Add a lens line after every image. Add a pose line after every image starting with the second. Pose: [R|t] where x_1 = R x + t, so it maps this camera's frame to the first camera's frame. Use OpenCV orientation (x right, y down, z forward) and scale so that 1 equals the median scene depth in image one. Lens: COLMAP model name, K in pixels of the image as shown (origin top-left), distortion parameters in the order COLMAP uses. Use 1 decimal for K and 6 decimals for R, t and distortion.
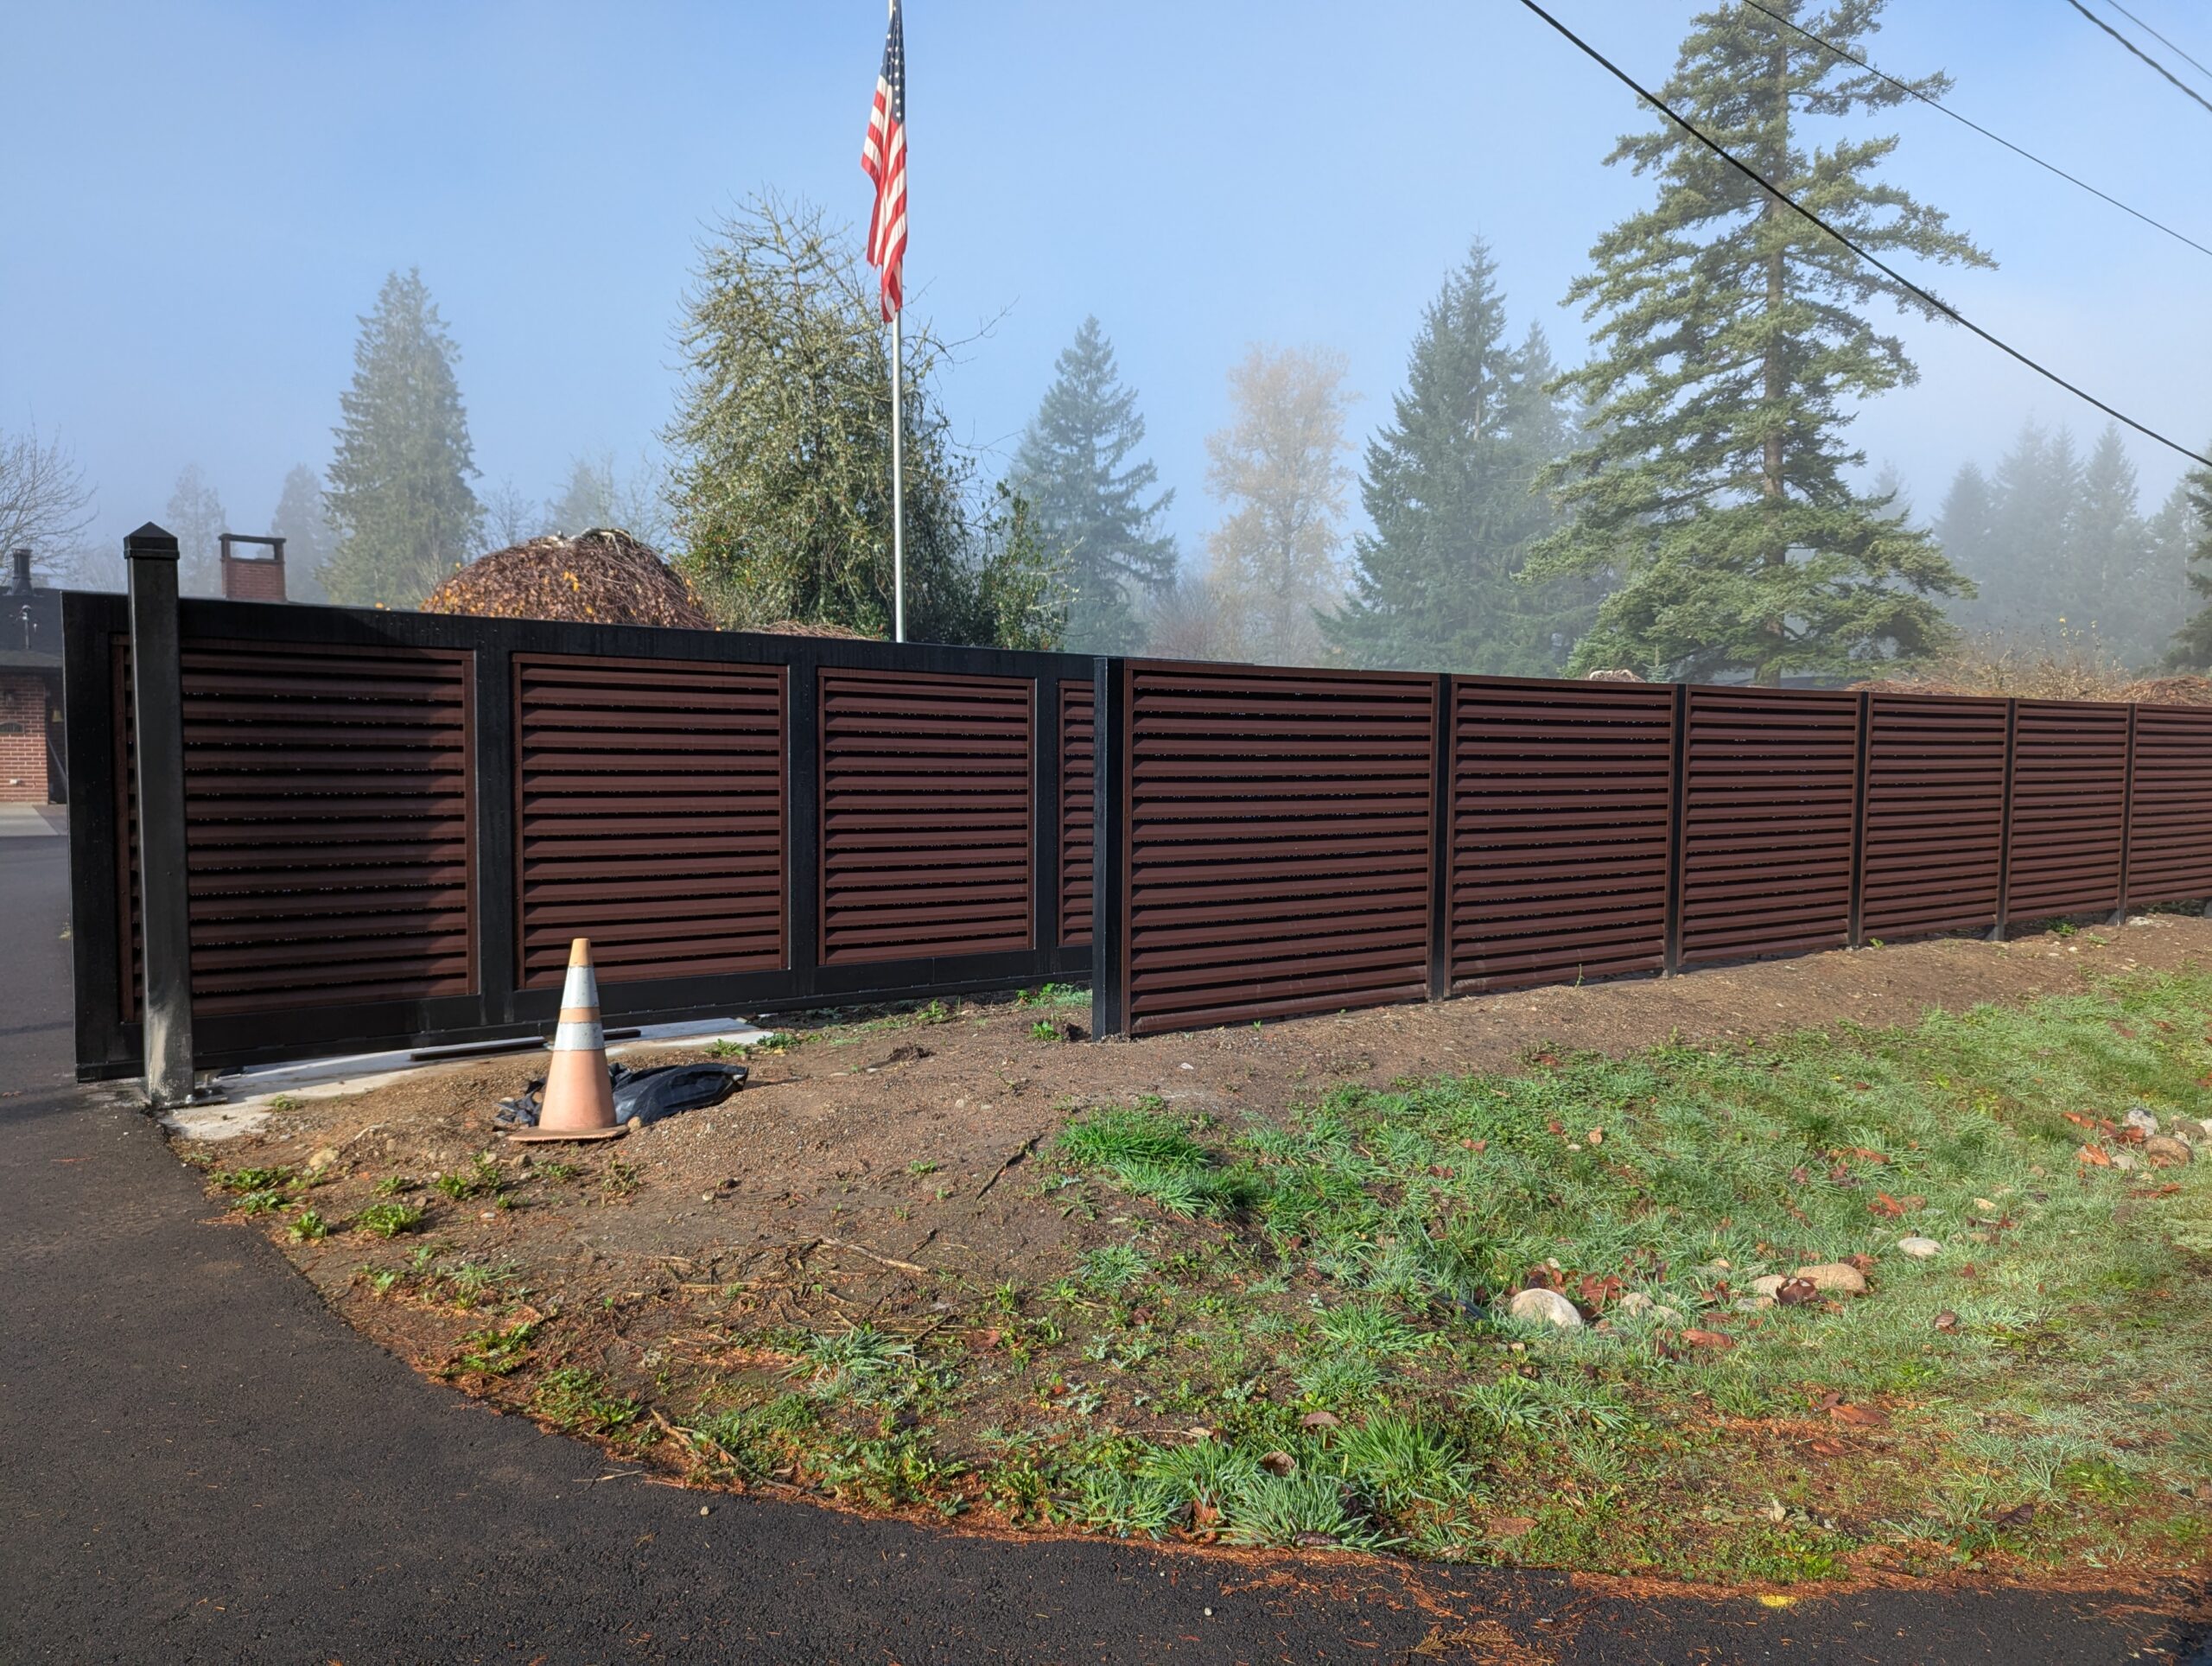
lens RADIAL K [[1543.6, 0, 1109.1], [0, 1543.6, 884.7], [0, 0, 1]] dist [0.061720, -0.049655]
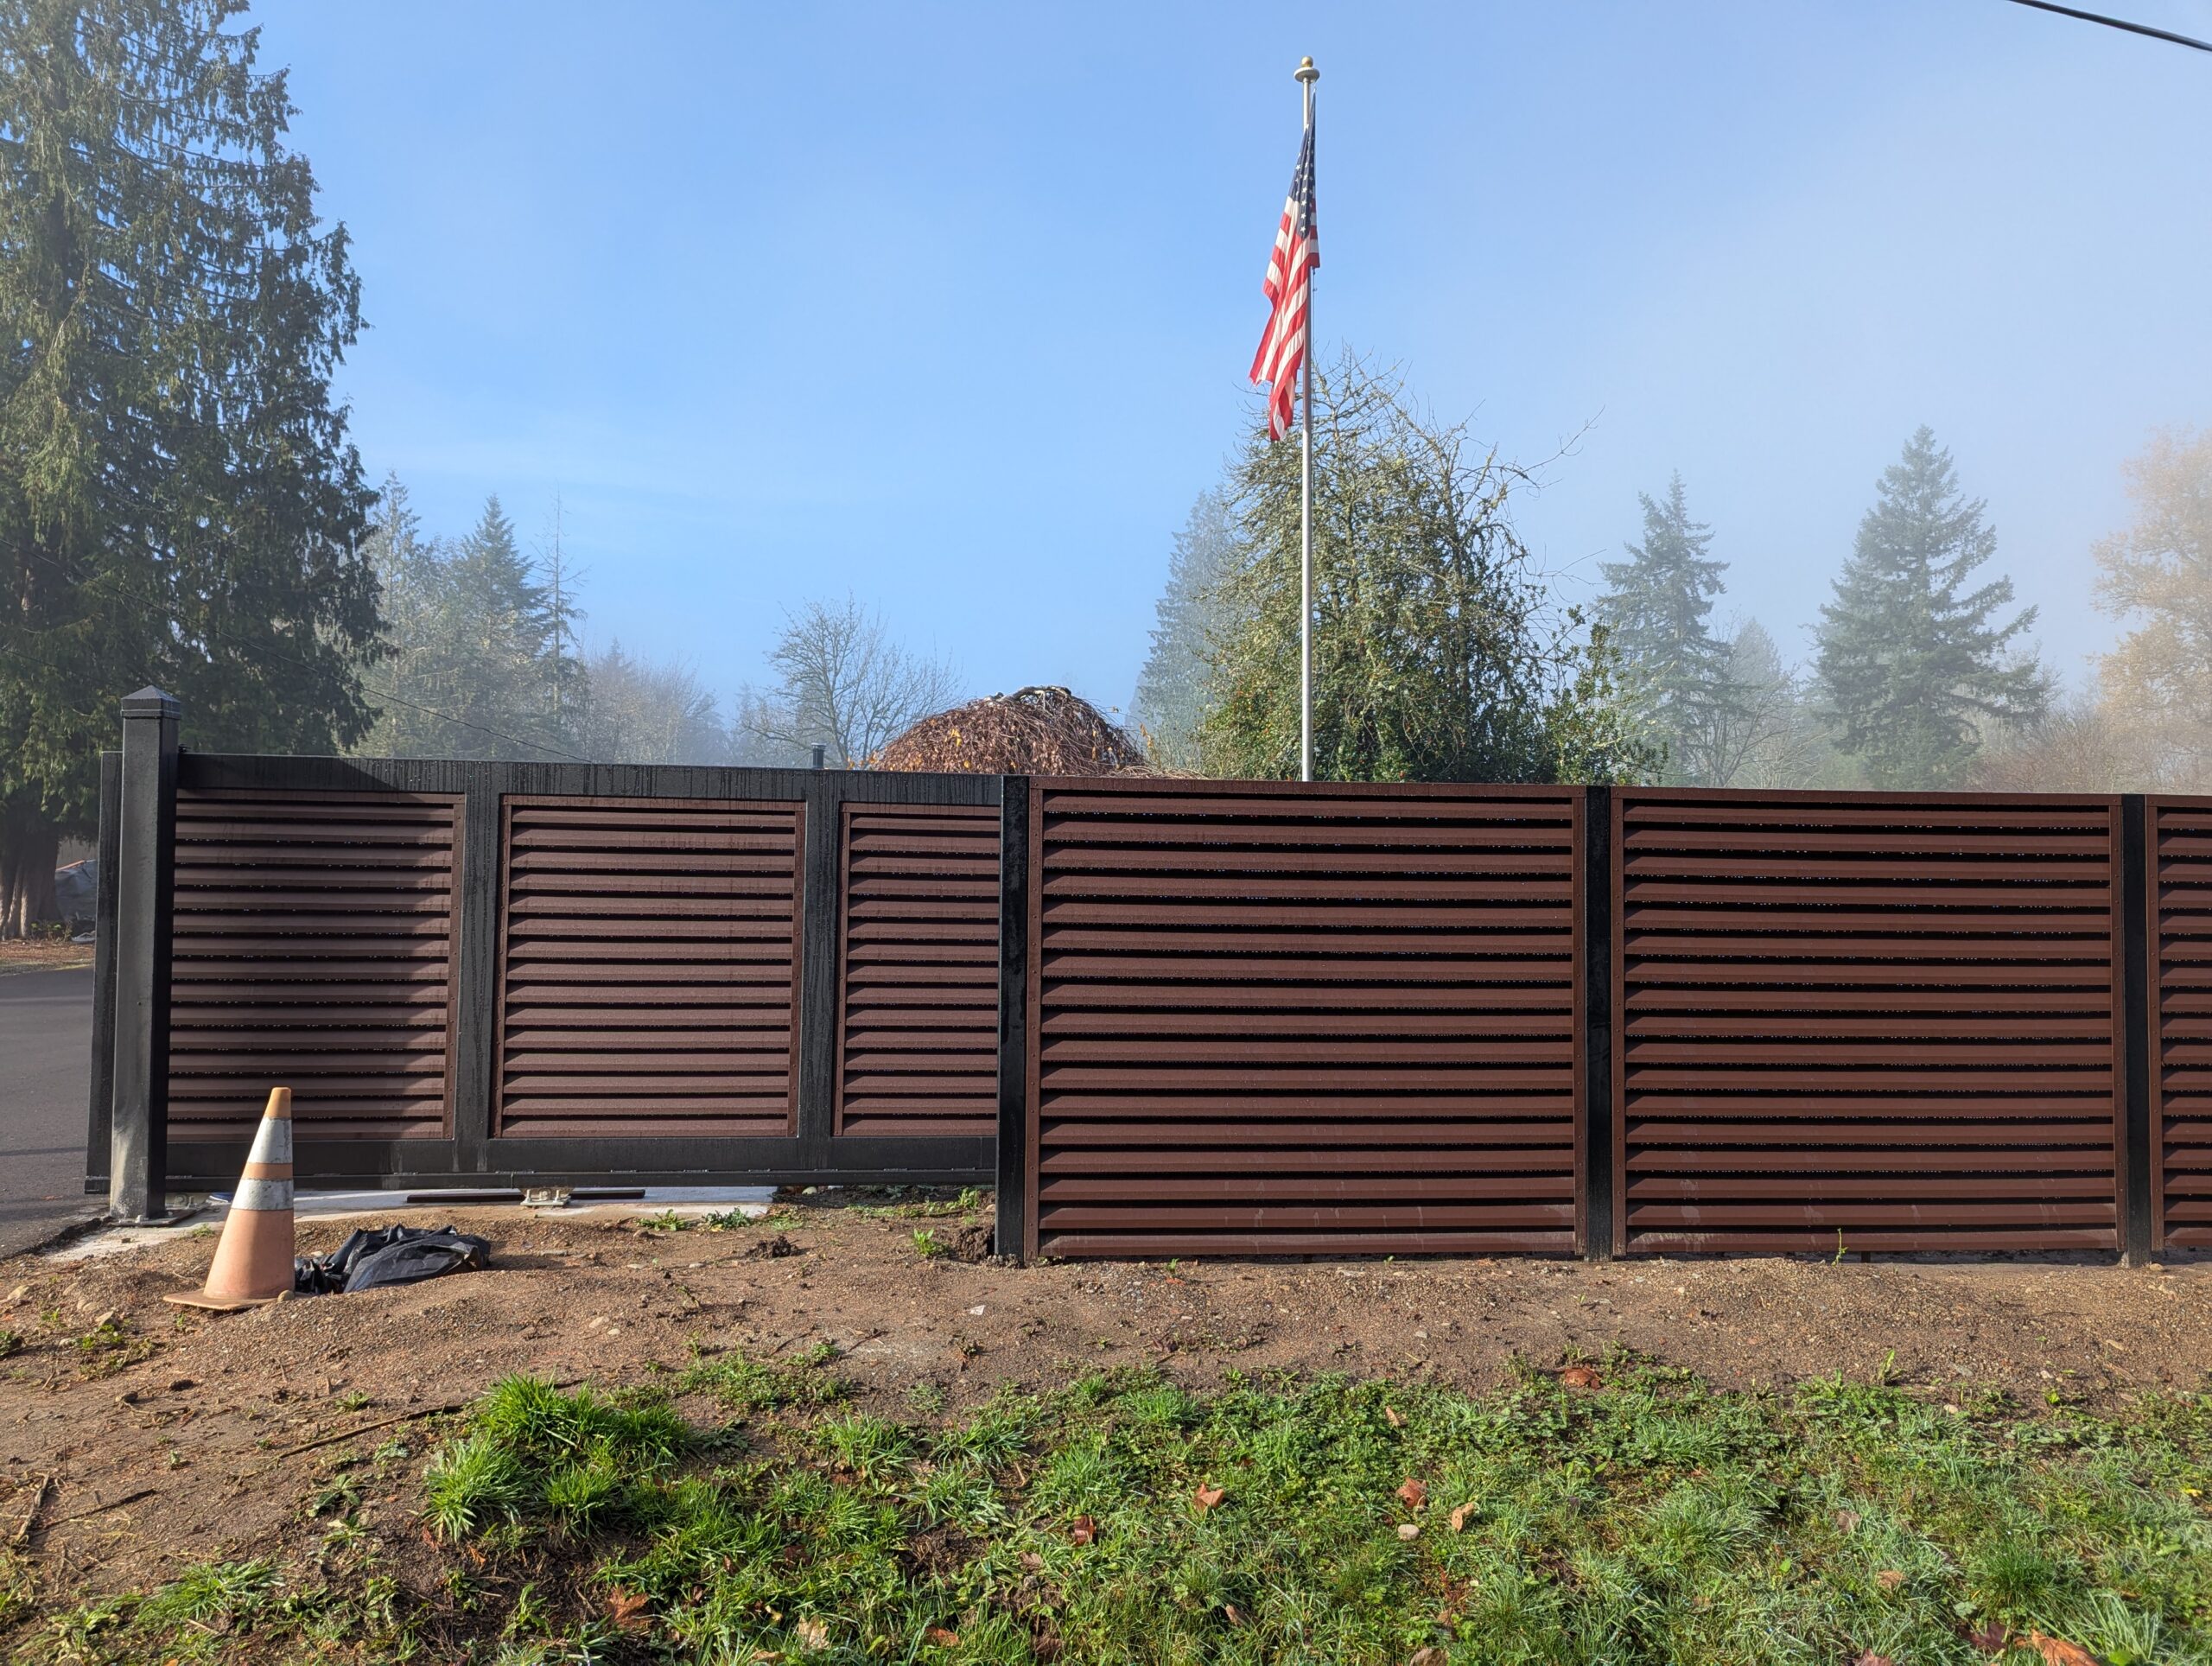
lens RADIAL K [[1543.6, 0, 1102.0], [0, 1543.6, 876.5], [0, 0, 1]] dist [0.061720, -0.049655]
pose [[0.863200, -0.007135, -0.504812, 0.161646], [-0.048435, 0.994118, -0.096873, -0.006945], [0.502534, 0.108071, 0.857777, 0.123464]]
